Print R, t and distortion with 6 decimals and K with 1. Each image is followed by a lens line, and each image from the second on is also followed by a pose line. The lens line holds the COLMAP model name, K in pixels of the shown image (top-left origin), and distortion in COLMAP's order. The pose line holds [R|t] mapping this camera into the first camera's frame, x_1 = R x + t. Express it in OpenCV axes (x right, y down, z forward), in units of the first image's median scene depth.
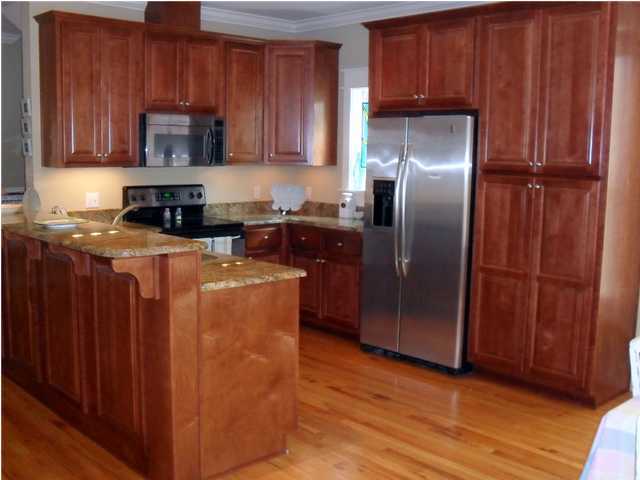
lens RADIAL K [[691.1, 0, 320.0], [0, 691.1, 240.0], [0, 0, 1]] dist [-0.198552, 0.251495]
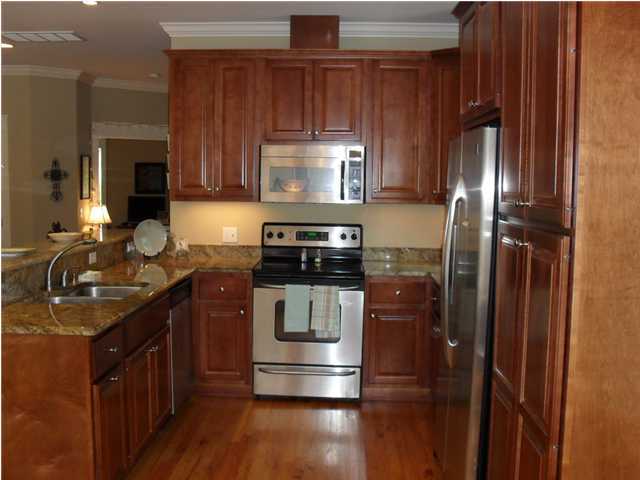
lens RADIAL K [[691.1, 0, 320.0], [0, 691.1, 240.0], [0, 0, 1]] dist [-0.198552, 0.251495]
pose [[0.707971, 0.052995, -0.704250, 0.460003], [-0.094118, 0.995366, -0.019714, -0.044093], [0.699942, 0.080239, 0.709678, 0.385869]]
